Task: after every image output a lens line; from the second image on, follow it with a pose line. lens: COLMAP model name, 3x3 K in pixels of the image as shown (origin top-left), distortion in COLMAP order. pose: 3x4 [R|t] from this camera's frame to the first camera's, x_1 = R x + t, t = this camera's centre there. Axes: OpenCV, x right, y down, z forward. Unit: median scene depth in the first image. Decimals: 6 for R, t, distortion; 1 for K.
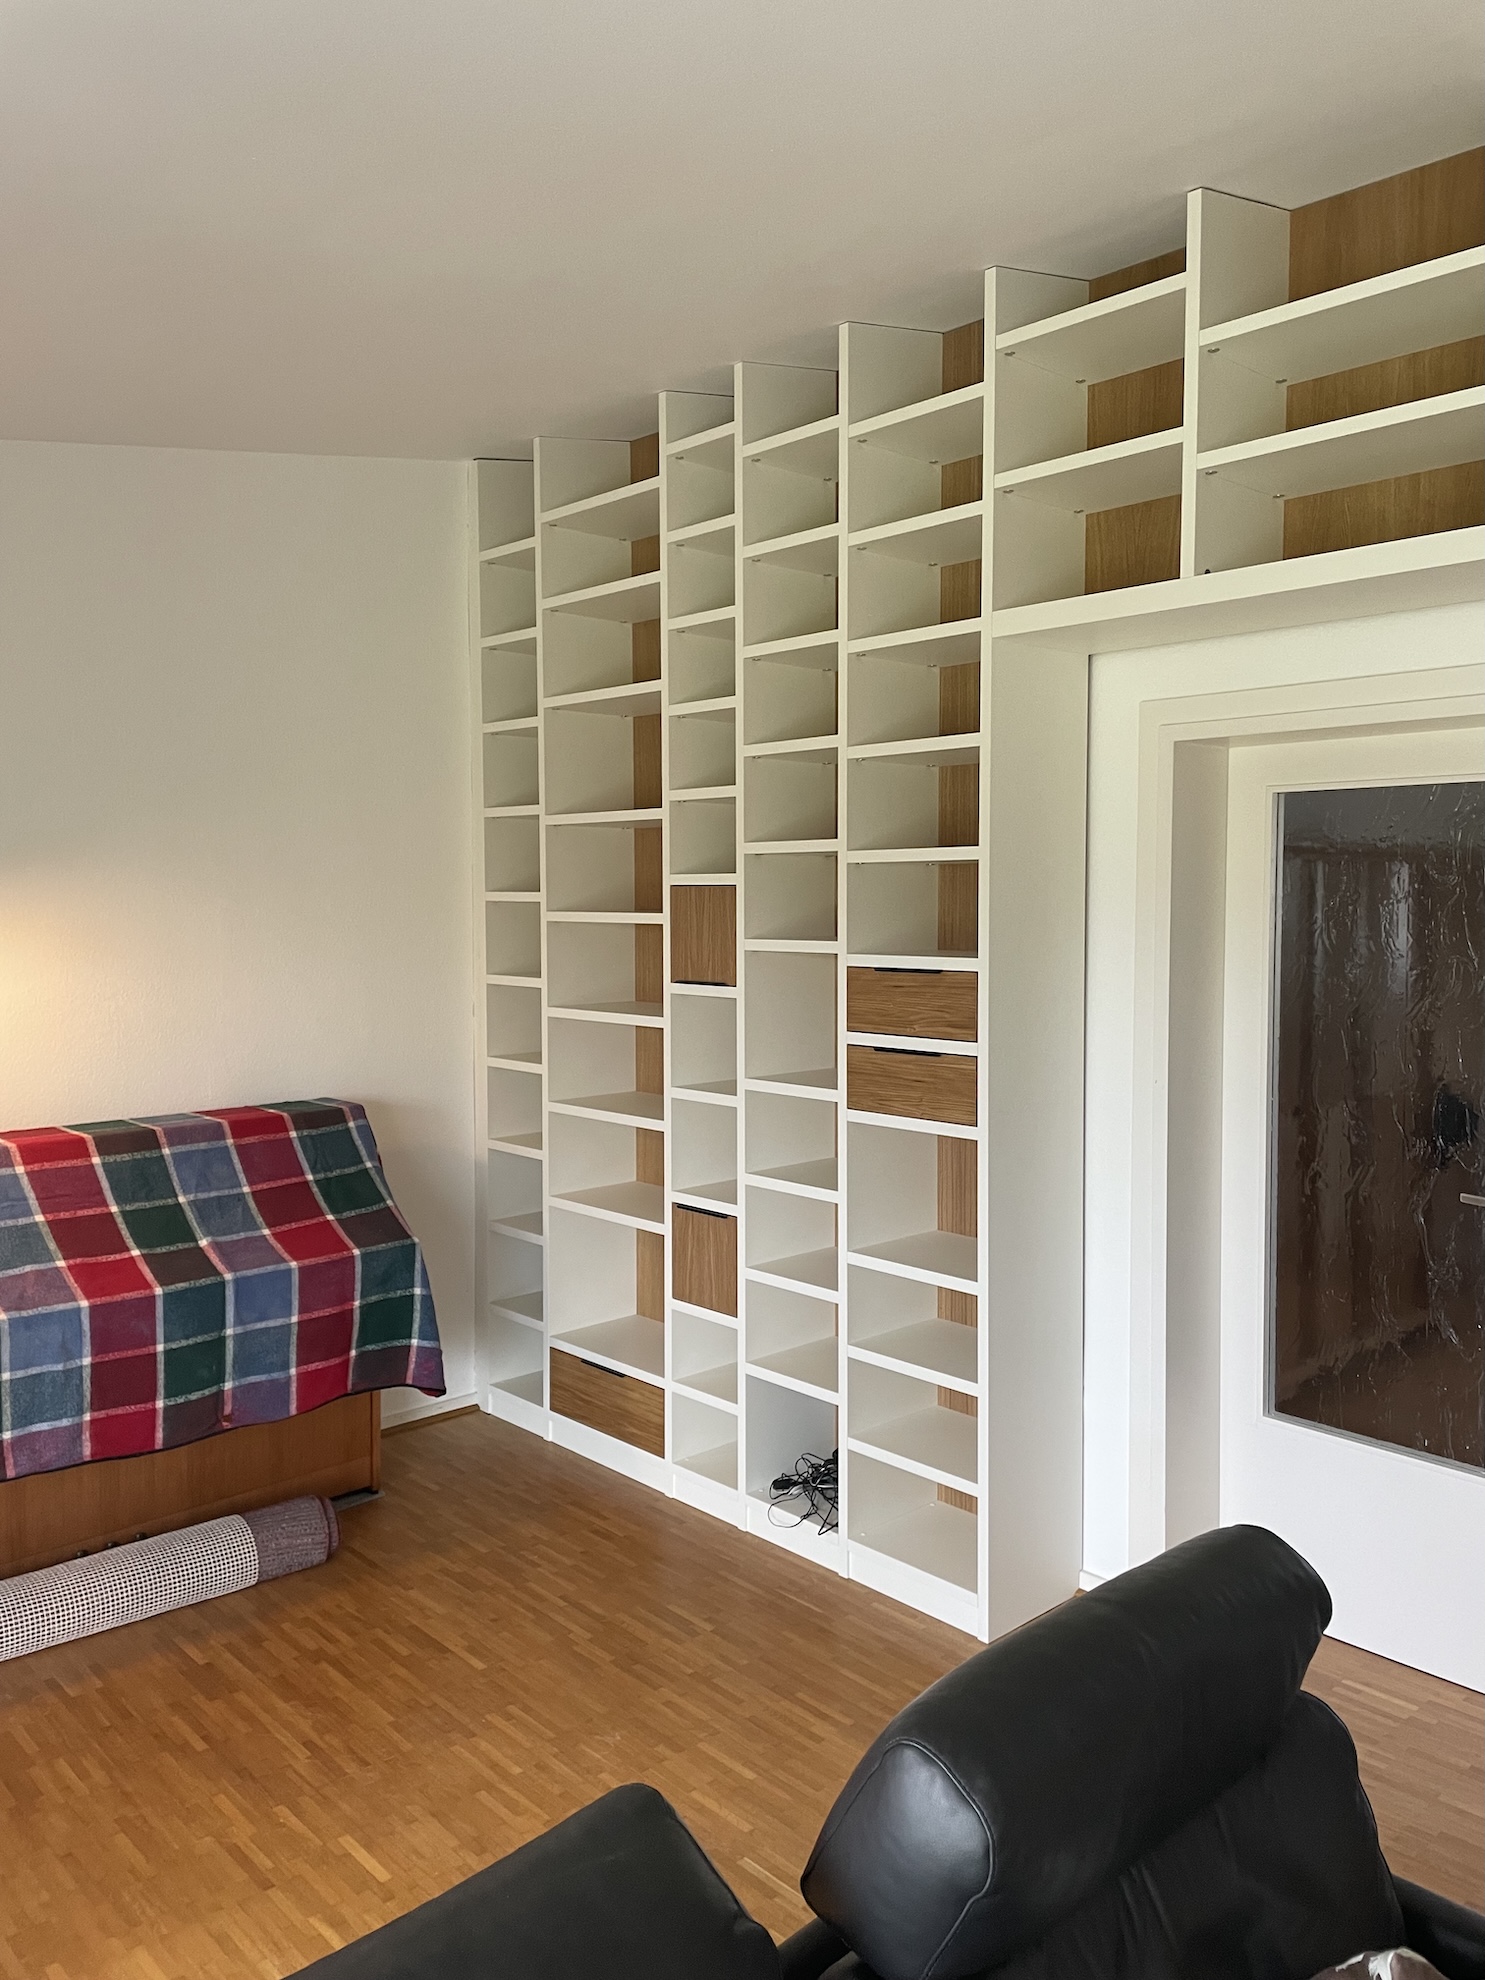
lens RADIAL K [[1496.7, 0, 743.0], [0, 1496.7, 972.2], [0, 0, 1]] dist [0.084195, -0.083880]
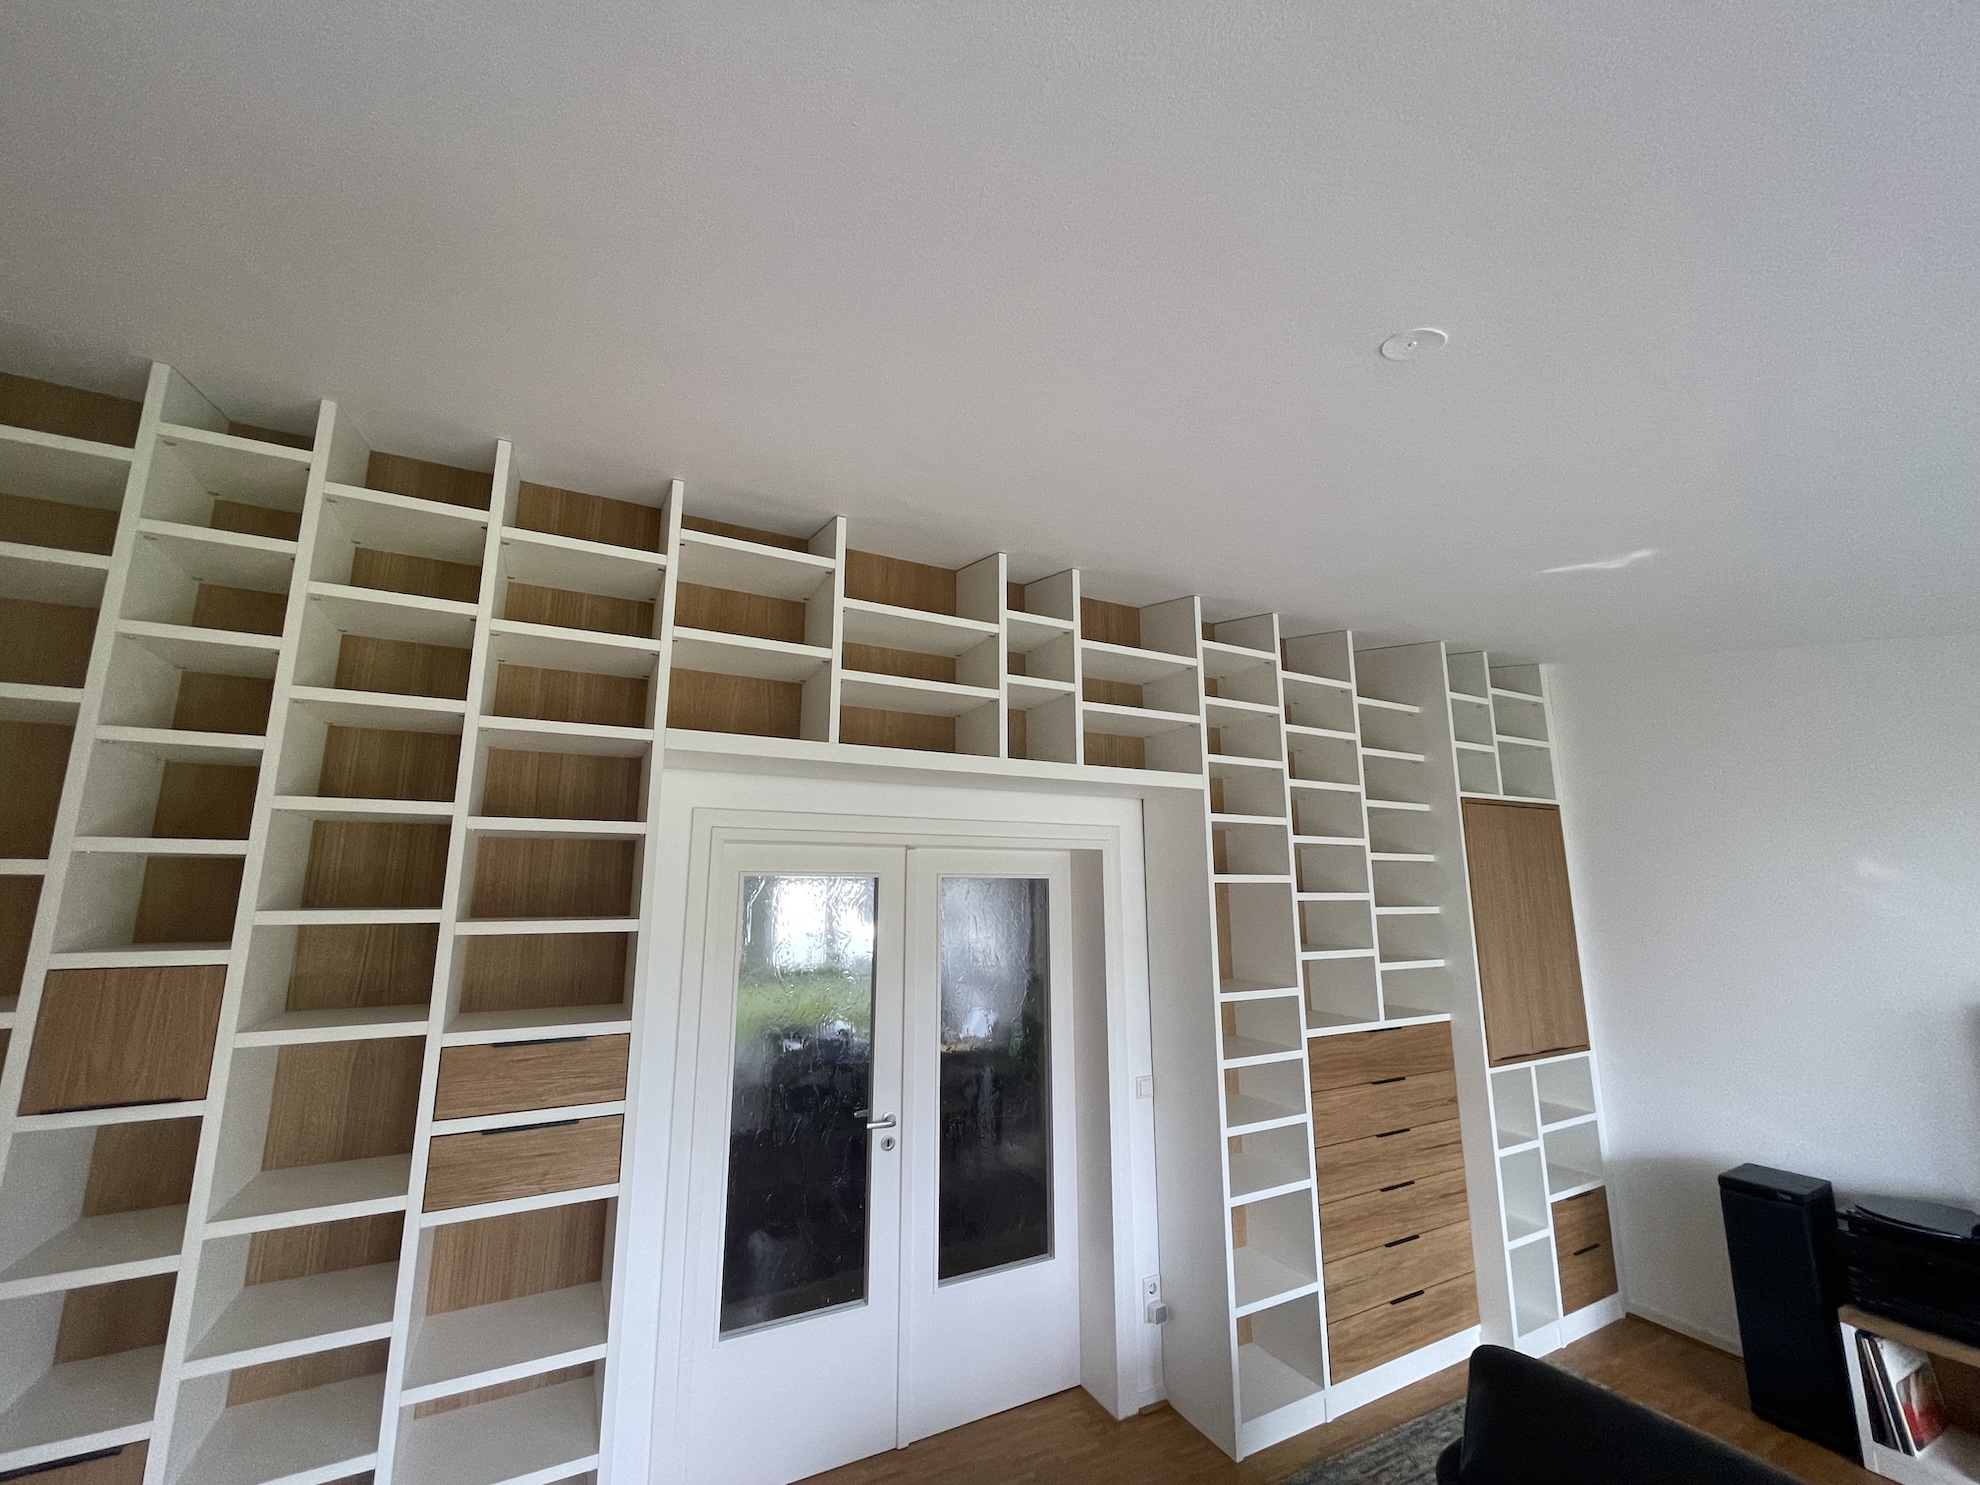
lens RADIAL K [[795.1, 0, 993.9], [0, 795.1, 743.6], [0, 0, 1]] dist [-0.003472, 0.000136]
pose [[0.260602, 0.177237, 0.949038, -0.341654], [0.049496, 0.979259, -0.196472, -0.074645], [-0.964177, 0.098174, 0.246425, 0.512239]]
